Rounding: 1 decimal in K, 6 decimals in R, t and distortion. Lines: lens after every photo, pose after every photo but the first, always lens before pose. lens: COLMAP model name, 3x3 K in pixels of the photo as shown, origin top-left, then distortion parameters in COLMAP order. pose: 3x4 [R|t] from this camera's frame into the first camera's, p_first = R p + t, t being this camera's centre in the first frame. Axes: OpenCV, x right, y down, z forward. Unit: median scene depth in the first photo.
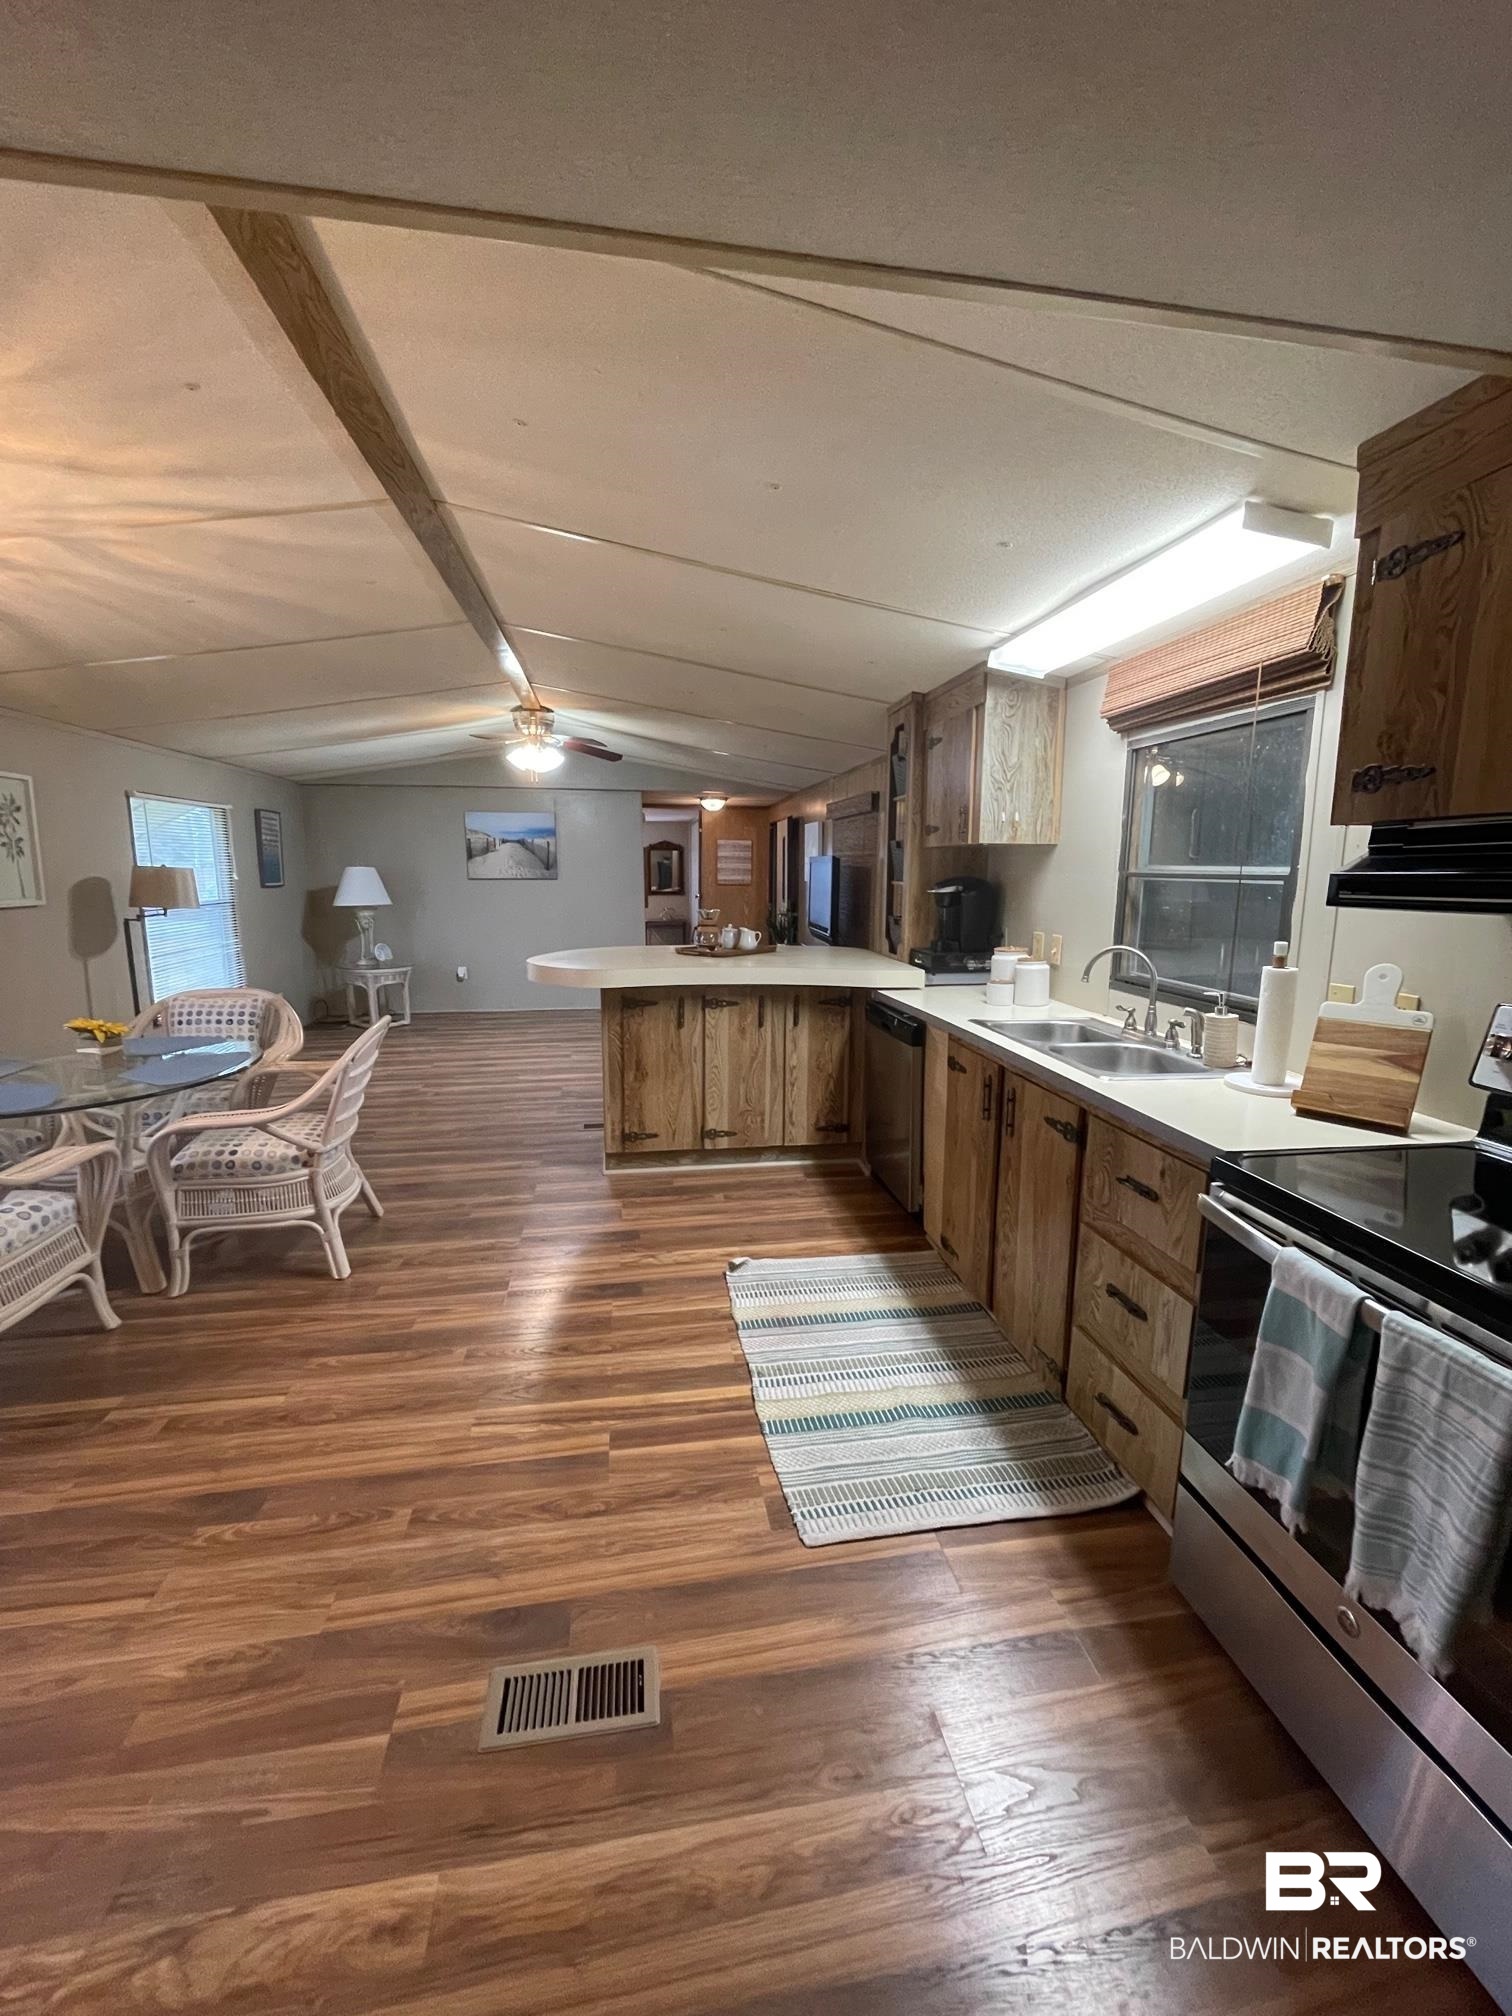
lens RADIAL K [[812.9, 0, 756.0], [0, 812.9, 1008.0], [0, 0, 1]] dist [-0.002006, -0.000346]
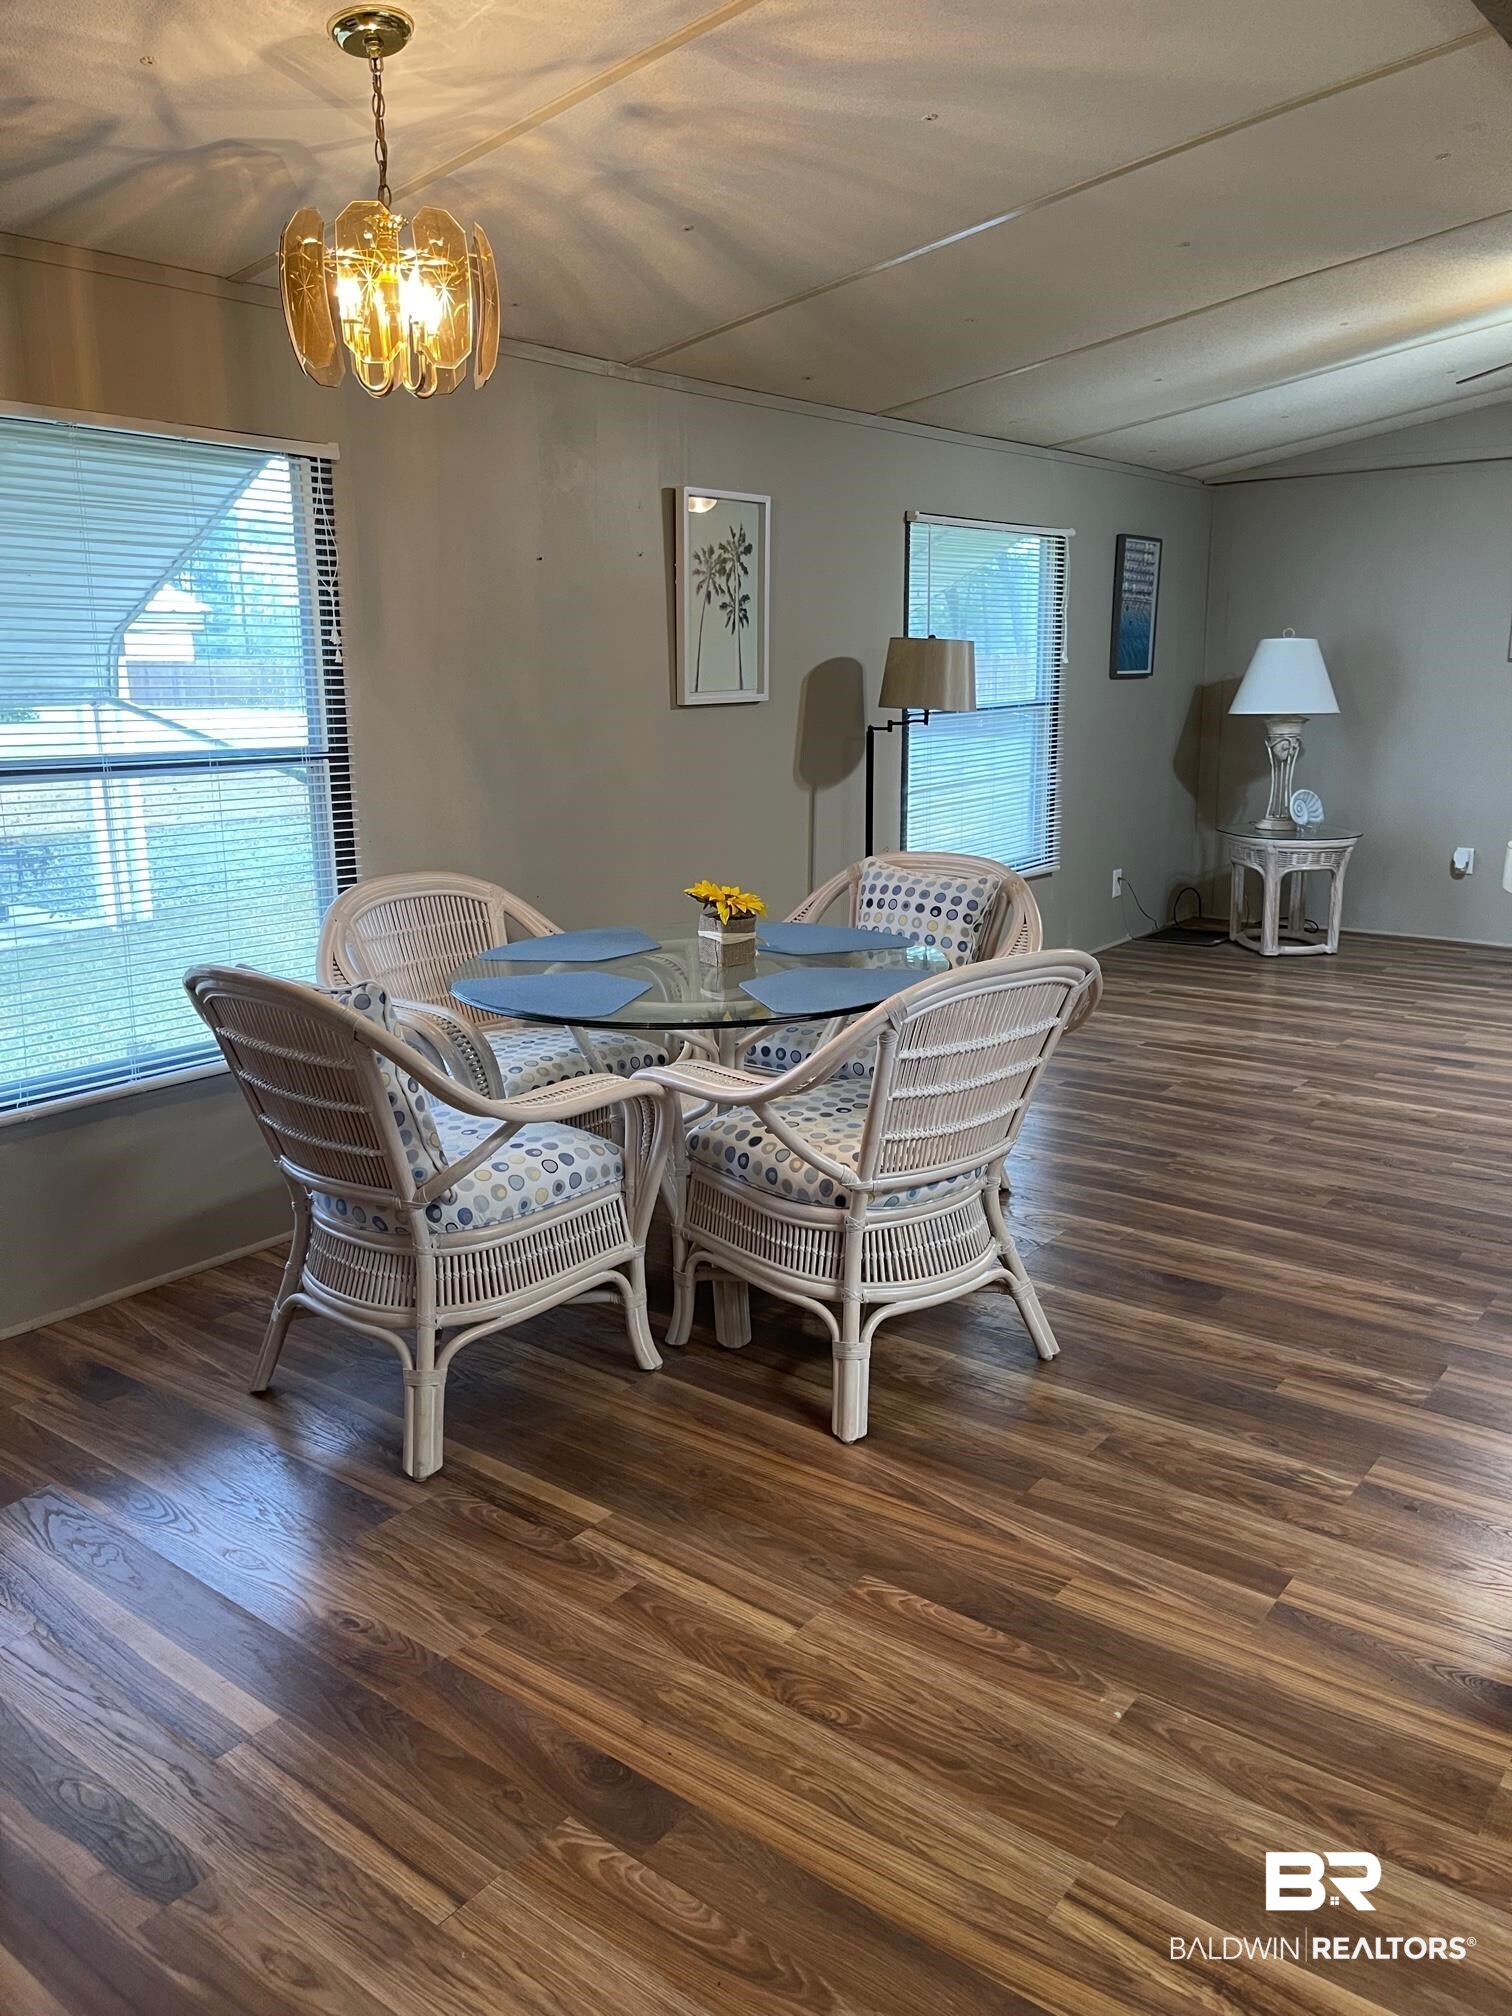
lens RADIAL K [[1540.8, 0, 756.0], [0, 1540.8, 1008.0], [0, 0, 1]] dist [0.048194, 0.000453]
pose [[0.685439, 0.152937, -0.711887, 0.036919], [-0.112116, 0.988201, 0.104348, -0.015195], [0.719446, 0.008290, 0.694499, 0.172135]]
